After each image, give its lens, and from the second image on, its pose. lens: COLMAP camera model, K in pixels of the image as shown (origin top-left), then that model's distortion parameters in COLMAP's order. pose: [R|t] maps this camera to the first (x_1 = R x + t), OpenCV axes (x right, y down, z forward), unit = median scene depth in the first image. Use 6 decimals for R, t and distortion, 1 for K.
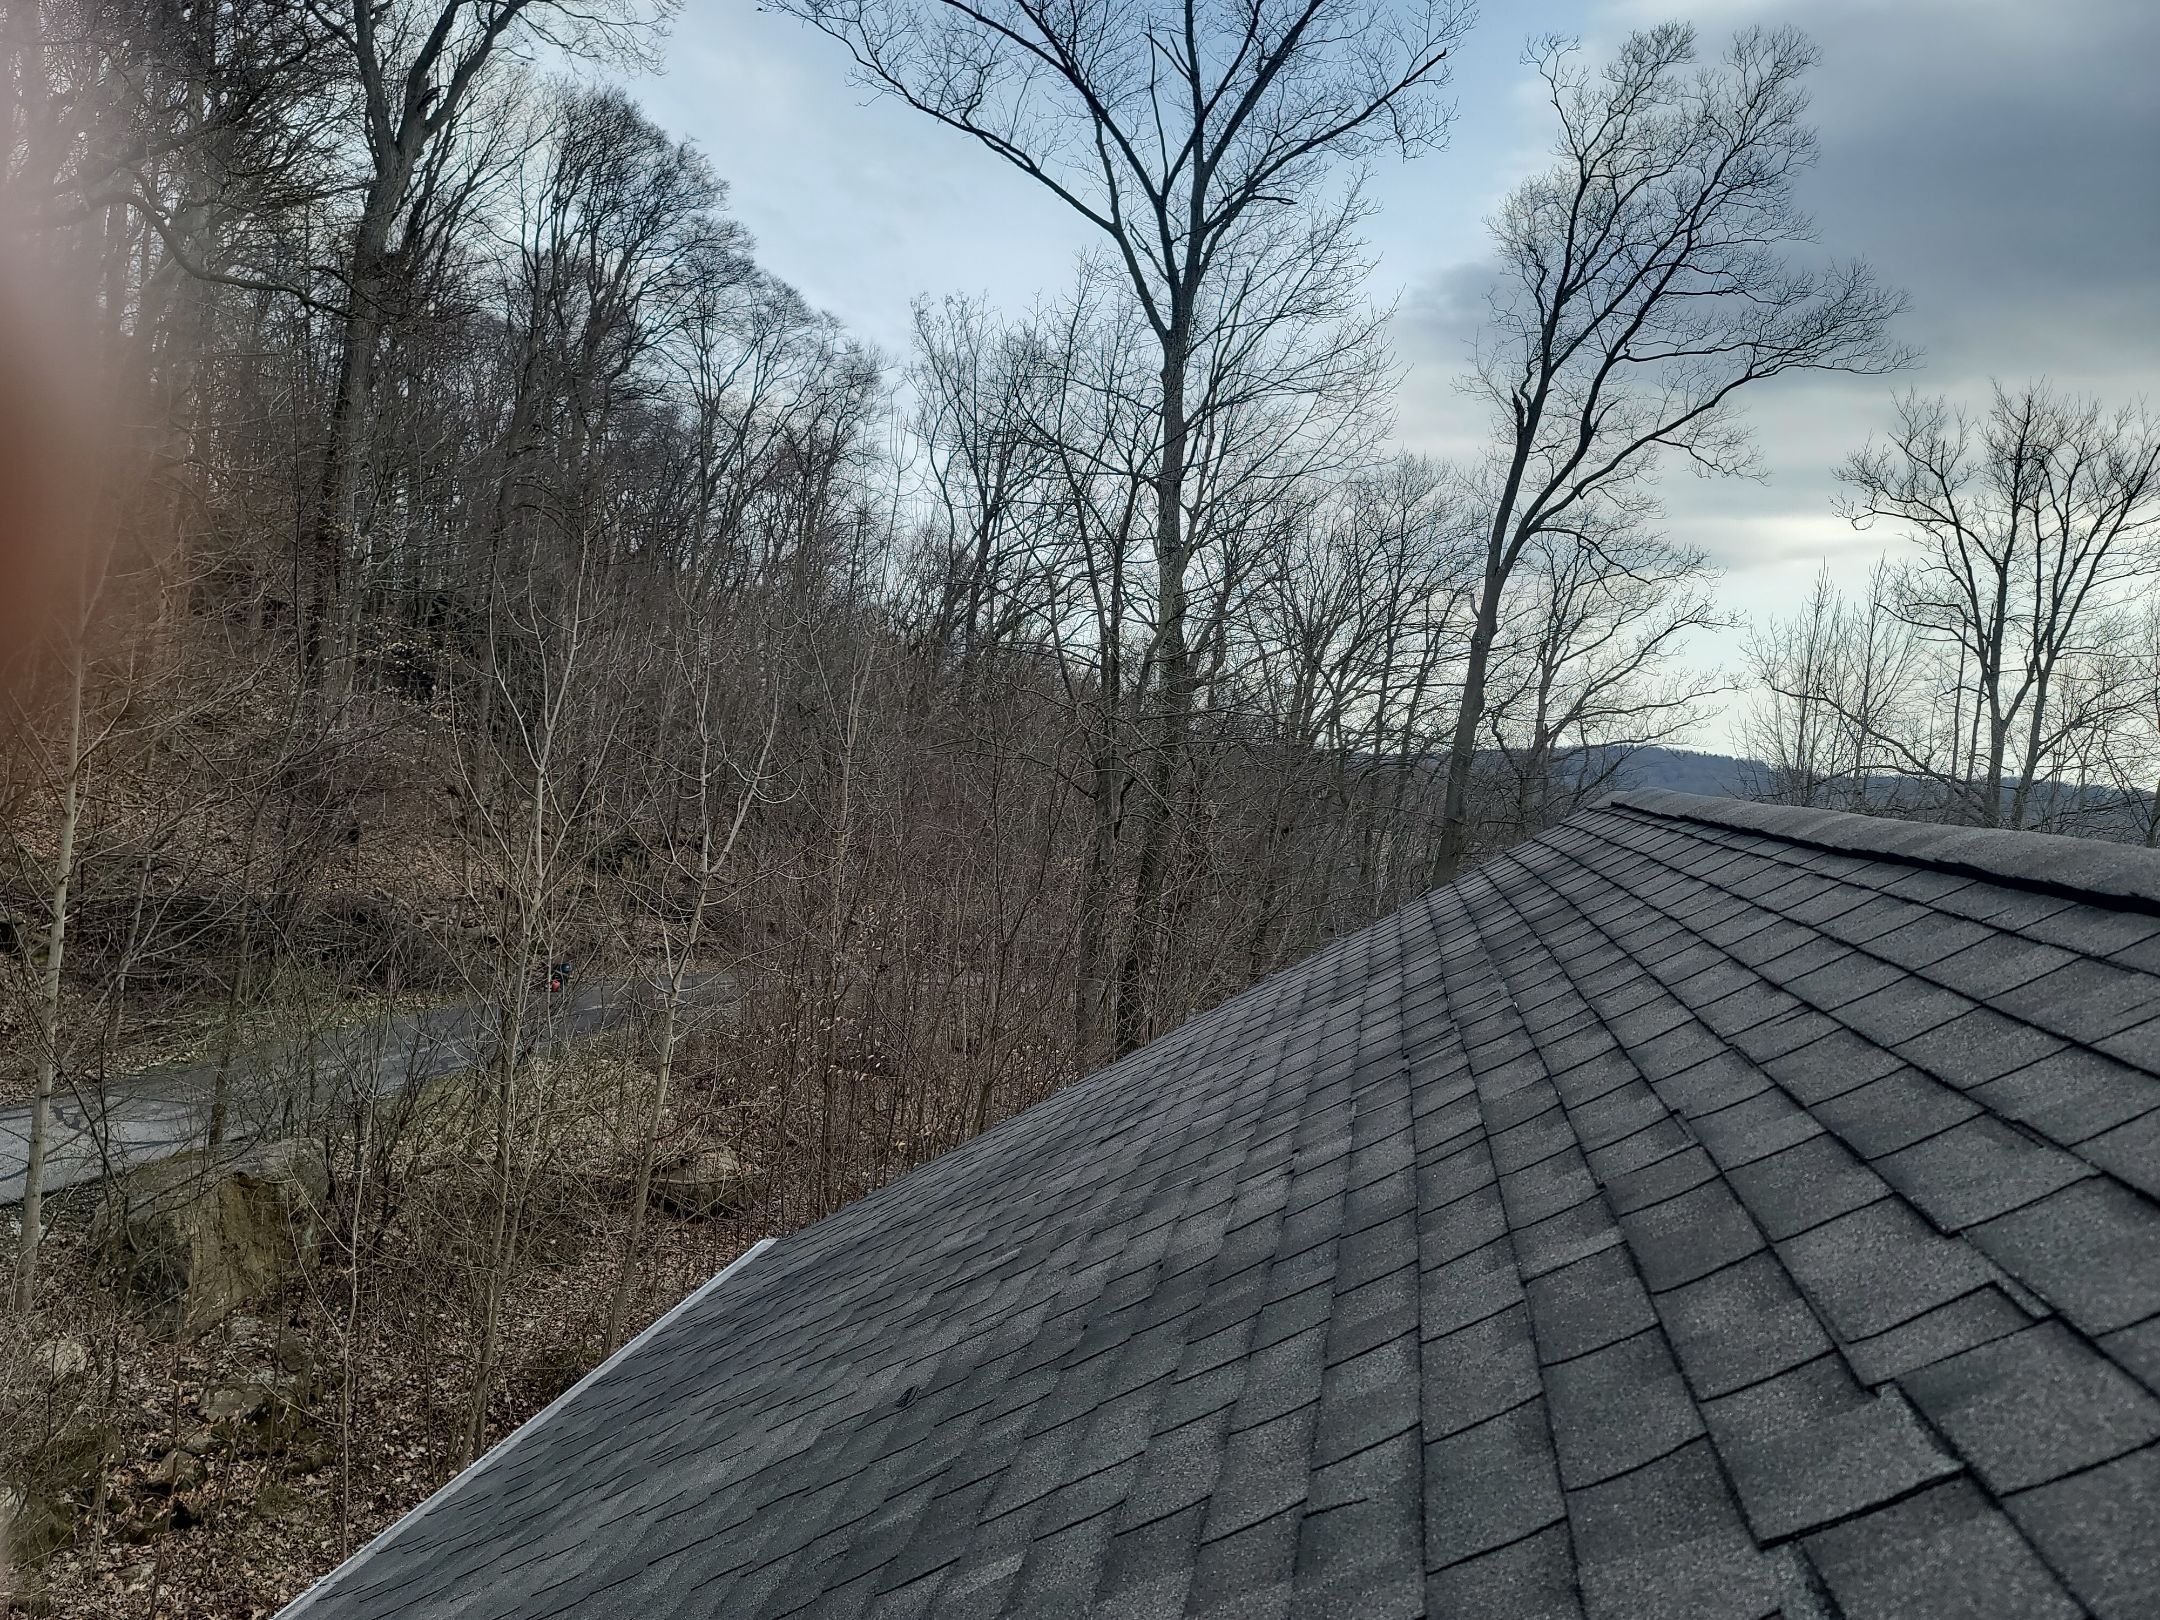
lens RADIAL K [[1545.5, 0, 1080.2], [0, 1545.5, 829.4], [0, 0, 1]] dist [0.073884, -0.050902]
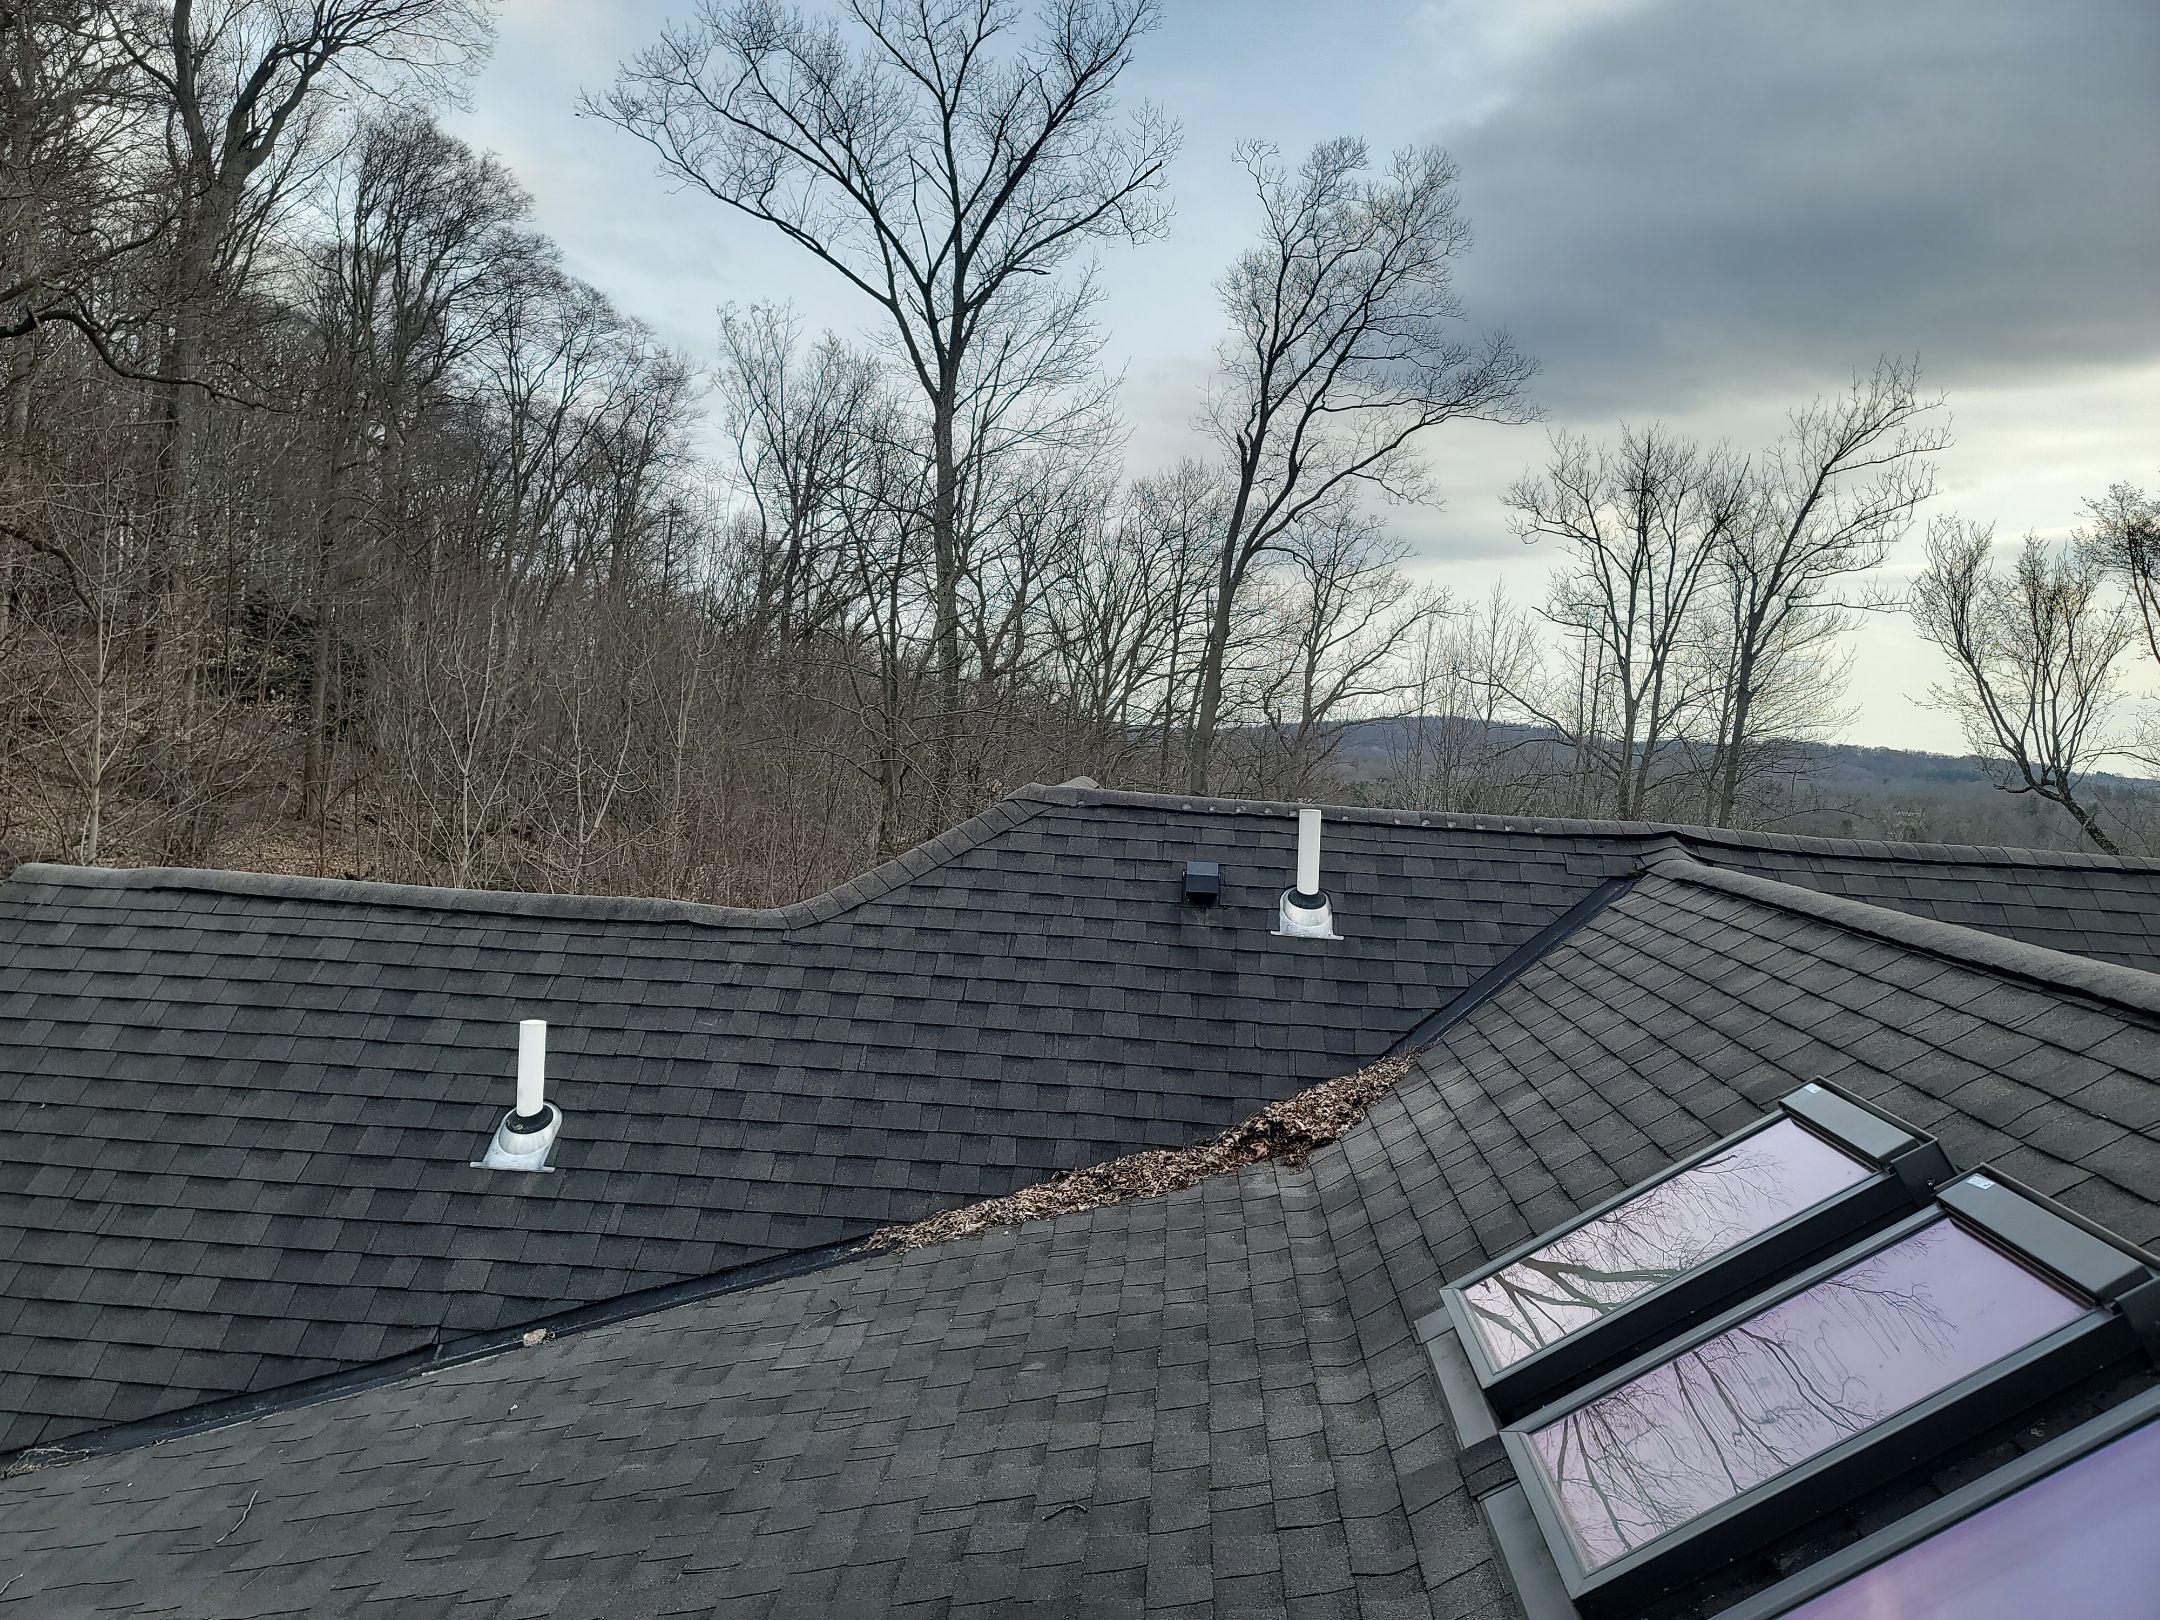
lens RADIAL K [[1545.5, 0, 1102.1], [0, 1545.5, 820.8], [0, 0, 1]] dist [0.073884, -0.050902]
pose [[0.991943, -0.026497, 0.123884, 0.018054], [0.025453, 0.999626, 0.010002, 0.002359], [-0.124103, -0.006769, 0.992246, -0.156885]]
